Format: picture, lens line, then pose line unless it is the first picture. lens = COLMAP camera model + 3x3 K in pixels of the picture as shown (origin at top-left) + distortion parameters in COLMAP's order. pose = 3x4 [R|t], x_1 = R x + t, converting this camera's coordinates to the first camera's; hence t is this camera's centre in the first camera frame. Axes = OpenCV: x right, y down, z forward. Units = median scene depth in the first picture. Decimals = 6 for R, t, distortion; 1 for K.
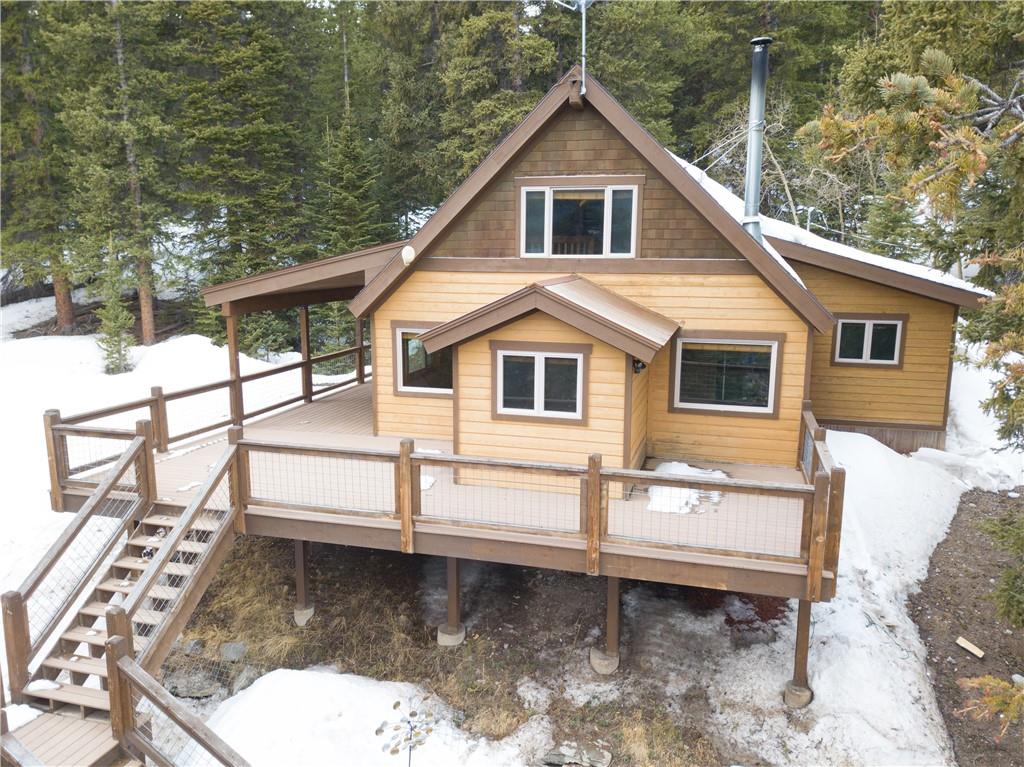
lens RADIAL K [[773.8, 0, 507.3], [0, 773.8, 387.3], [0, 0, 1]] dist [0.010488, -0.005943]
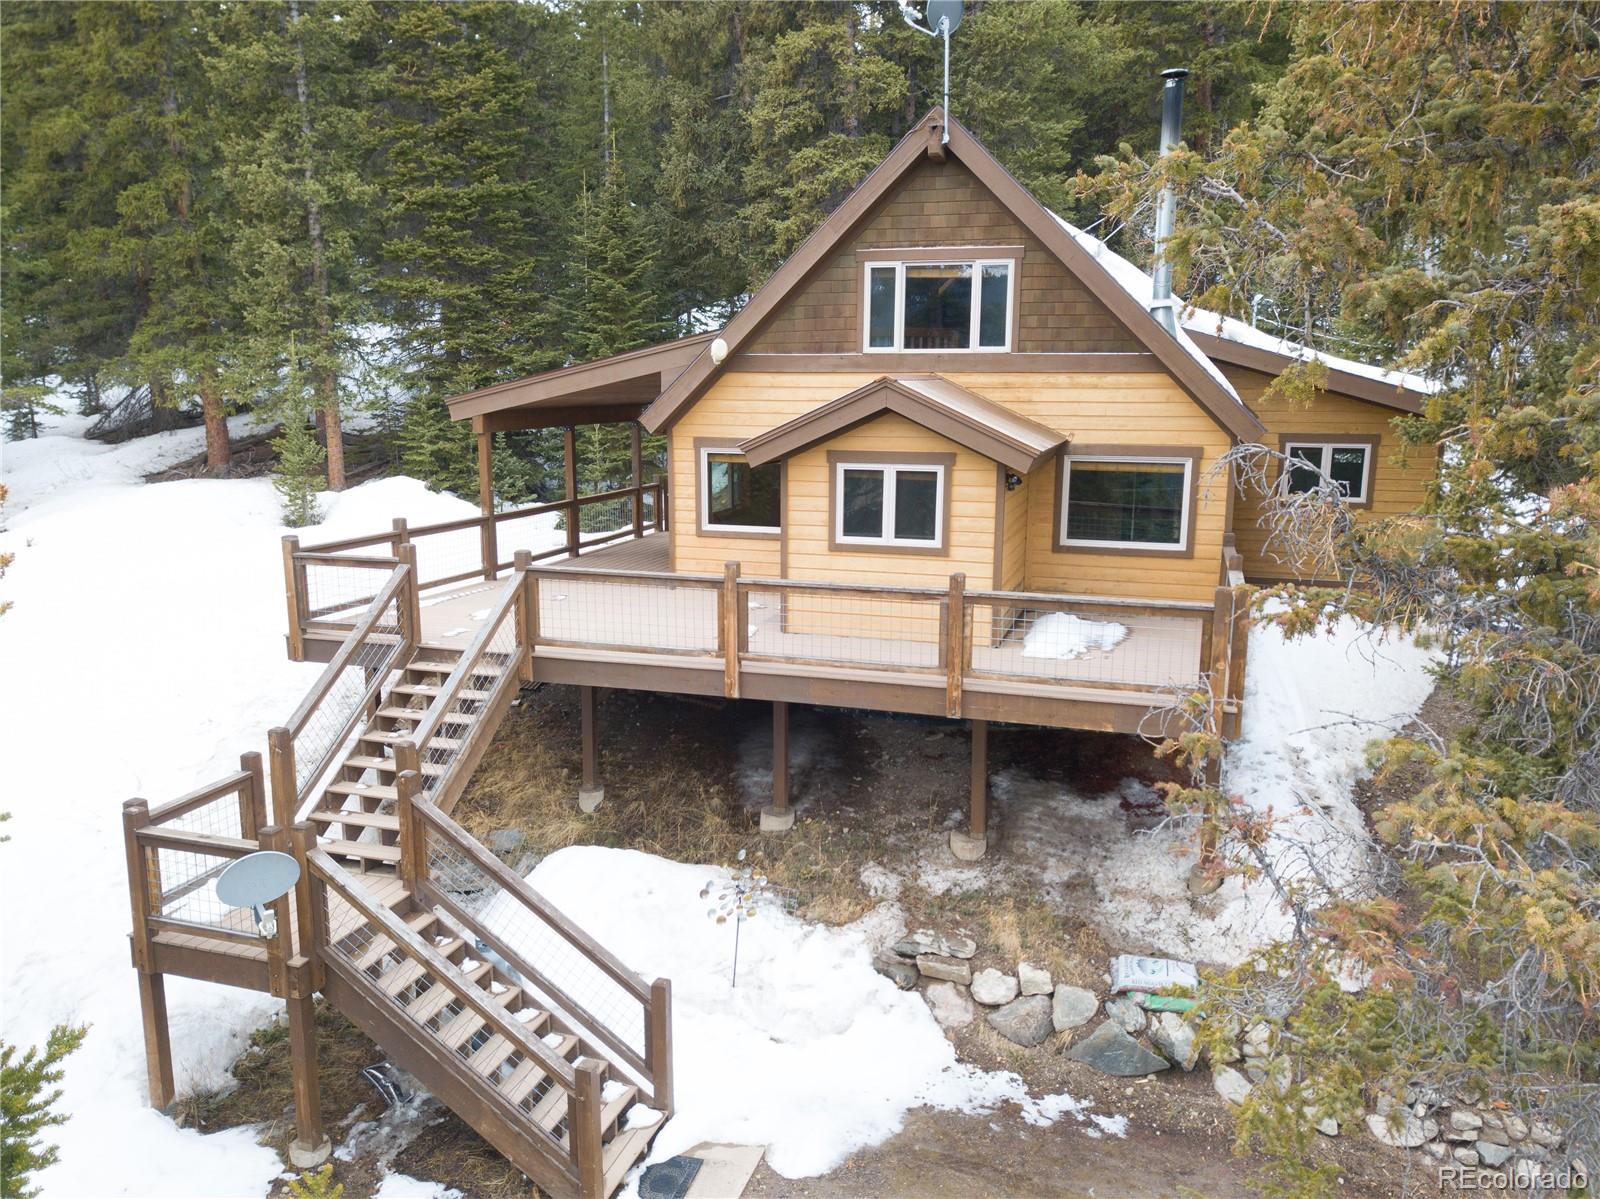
lens RADIAL K [[1209.0, 0, 793.6], [0, 1209.0, 605.4], [0, 0, 1]] dist [0.010488, -0.005943]
pose [[0.999744, 0.004110, -0.022256, -0.026144], [-0.003904, 0.999949, 0.009319, 0.078549], [0.022293, -0.009230, 0.999709, -0.231797]]
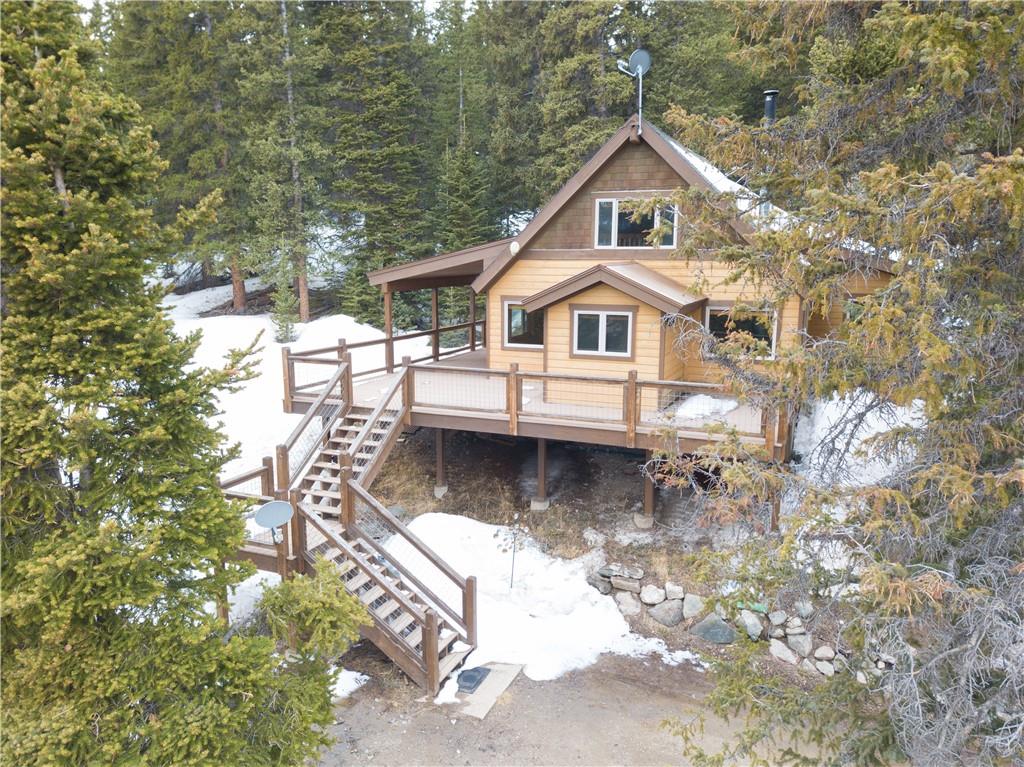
lens RADIAL K [[773.8, 0, 510.7], [0, 773.8, 389.8], [0, 0, 1]] dist [0.010488, -0.005943]
pose [[0.993356, 0.018938, -0.113511, 0.031998], [-0.018863, 0.999821, 0.001741, 0.091874], [0.113524, 0.000412, 0.993535, -0.432264]]
